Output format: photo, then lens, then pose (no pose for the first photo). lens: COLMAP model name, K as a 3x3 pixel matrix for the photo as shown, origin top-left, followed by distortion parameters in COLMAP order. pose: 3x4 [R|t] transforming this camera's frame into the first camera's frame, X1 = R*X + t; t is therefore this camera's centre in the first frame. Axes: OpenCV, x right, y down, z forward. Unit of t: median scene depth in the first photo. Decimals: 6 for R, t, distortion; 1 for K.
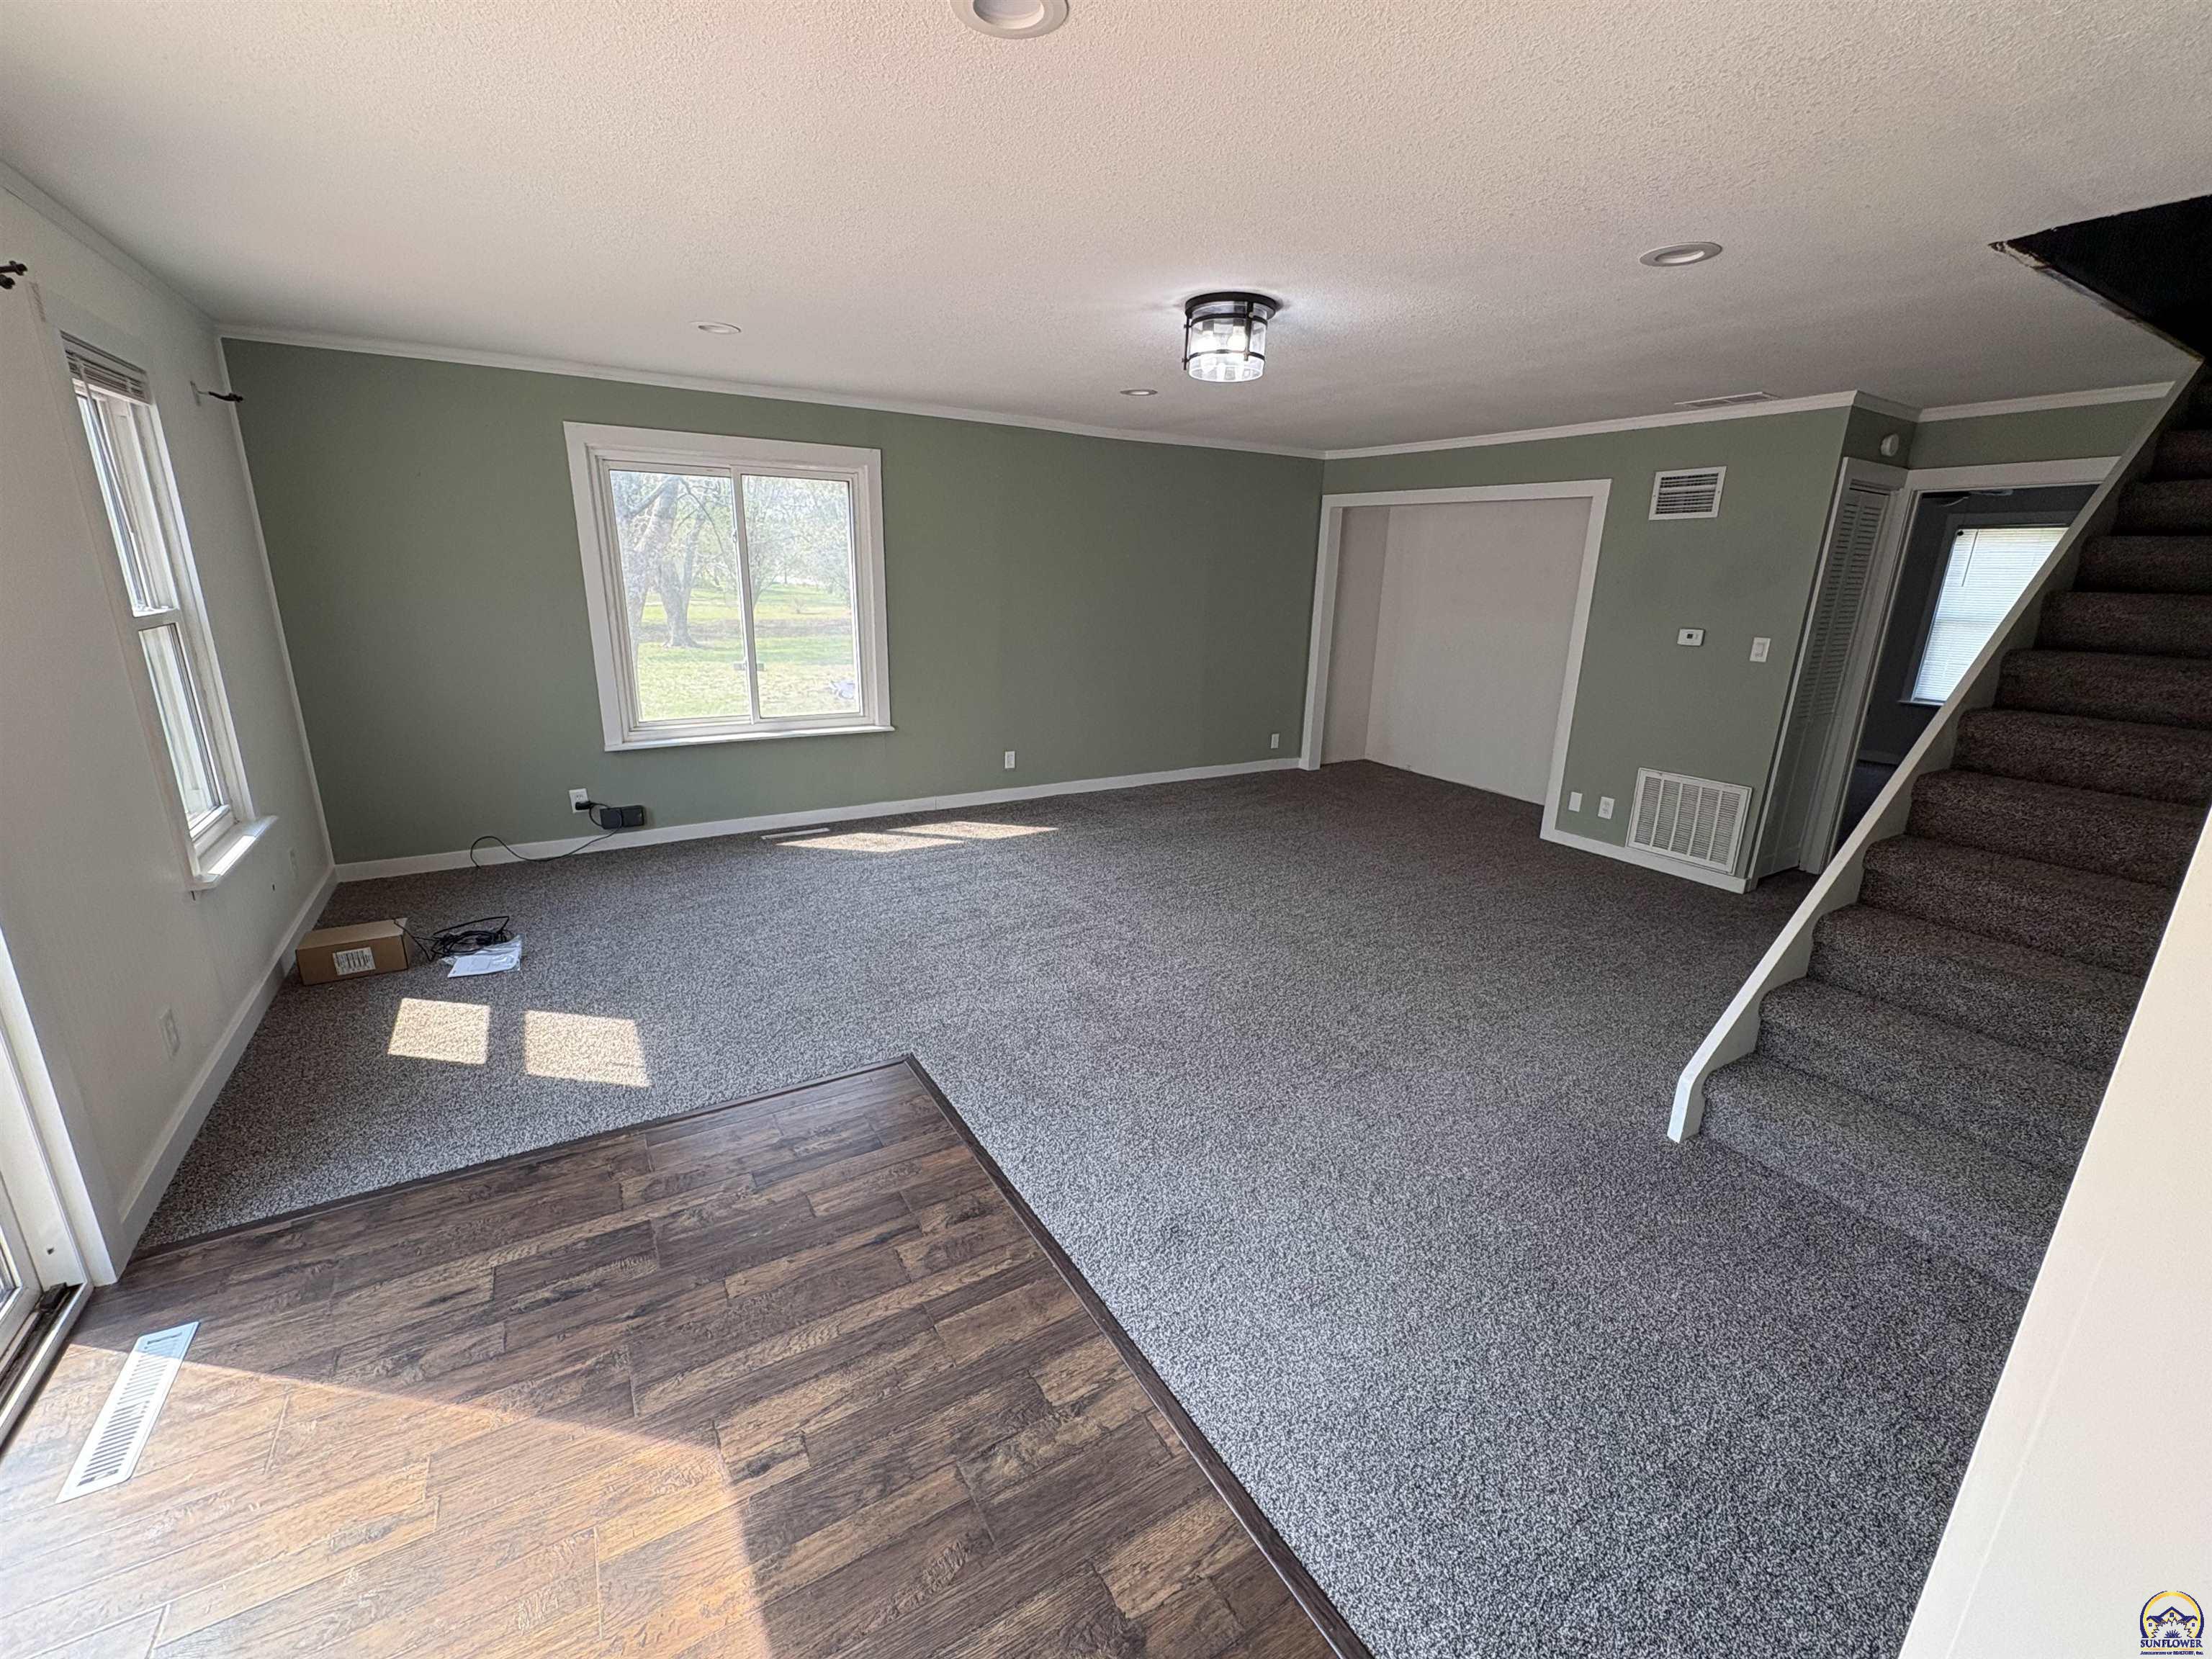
lens RADIAL K [[901.8, 0, 1088.7], [0, 901.8, 829.5], [0, 0, 1]] dist [-0.001472, -0.000231]
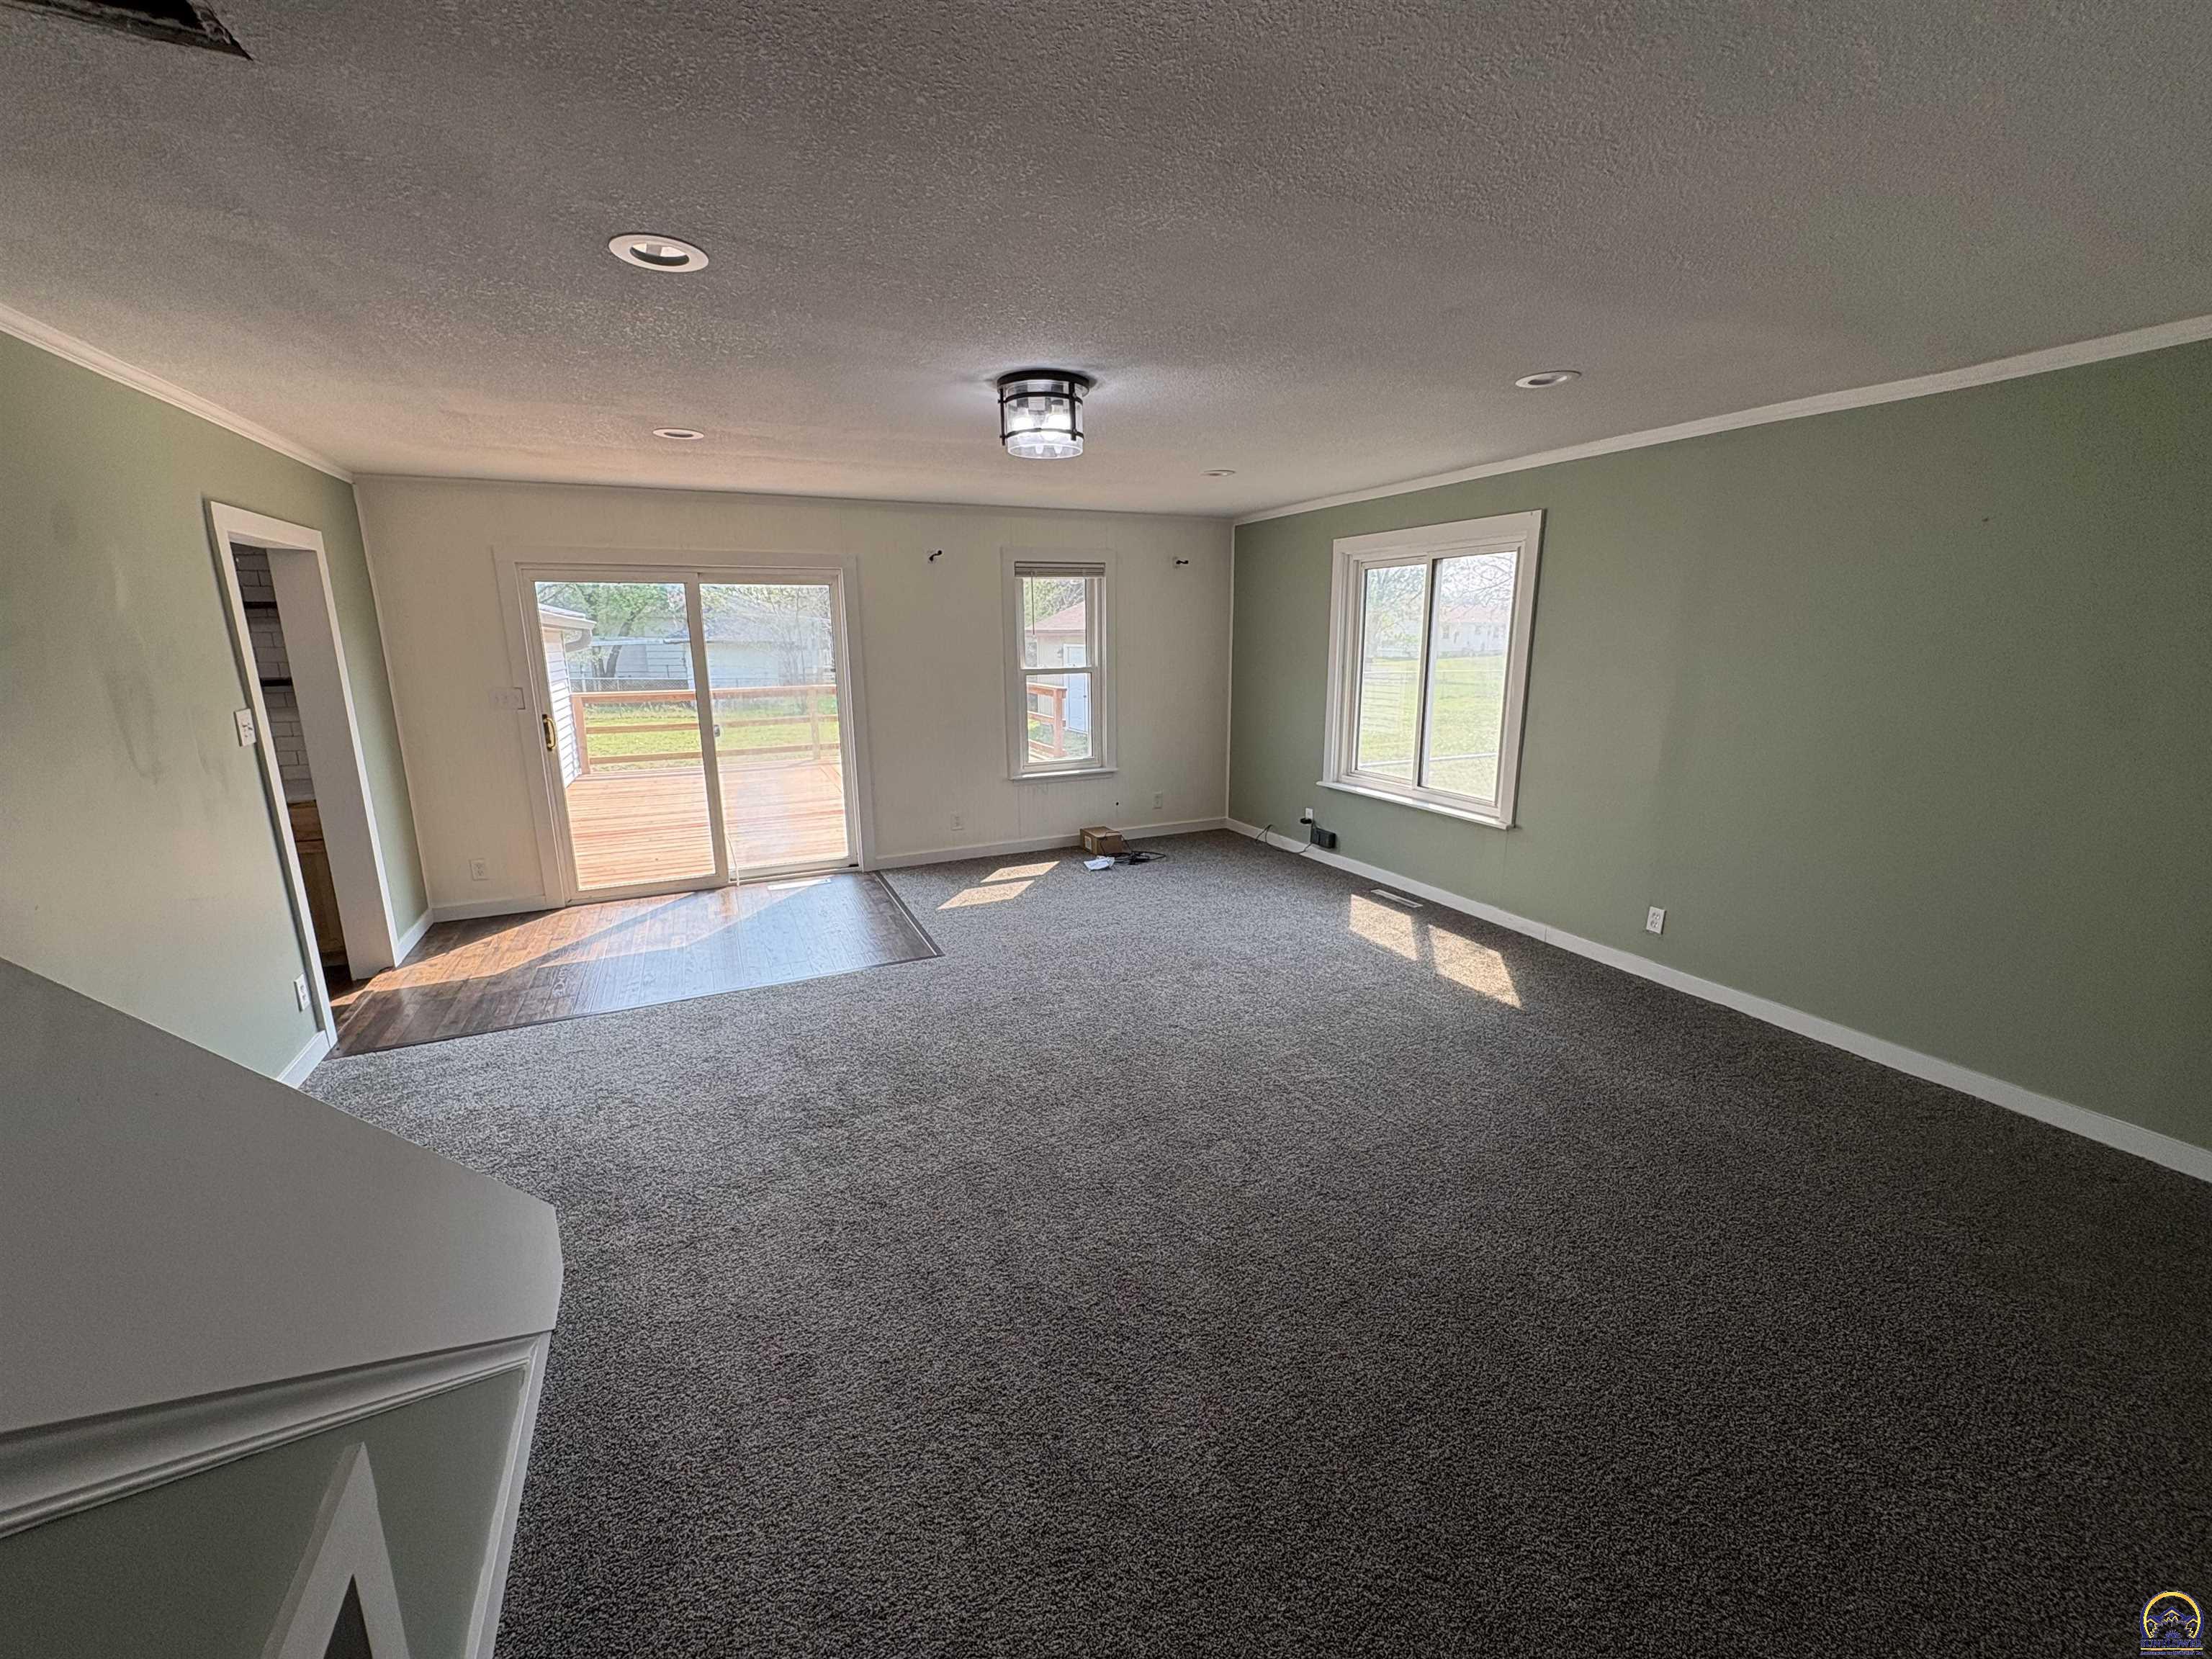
lens RADIAL K [[874.1, 0, 1102.0], [0, 874.1, 834.6], [0, 0, 1]] dist [-0.001109, -0.000054]
pose [[-0.118419, 0.211664, -0.970142, 0.738953], [-0.255510, 0.937621, 0.235757, -0.235793], [0.959527, 0.275799, -0.056950, 0.784672]]
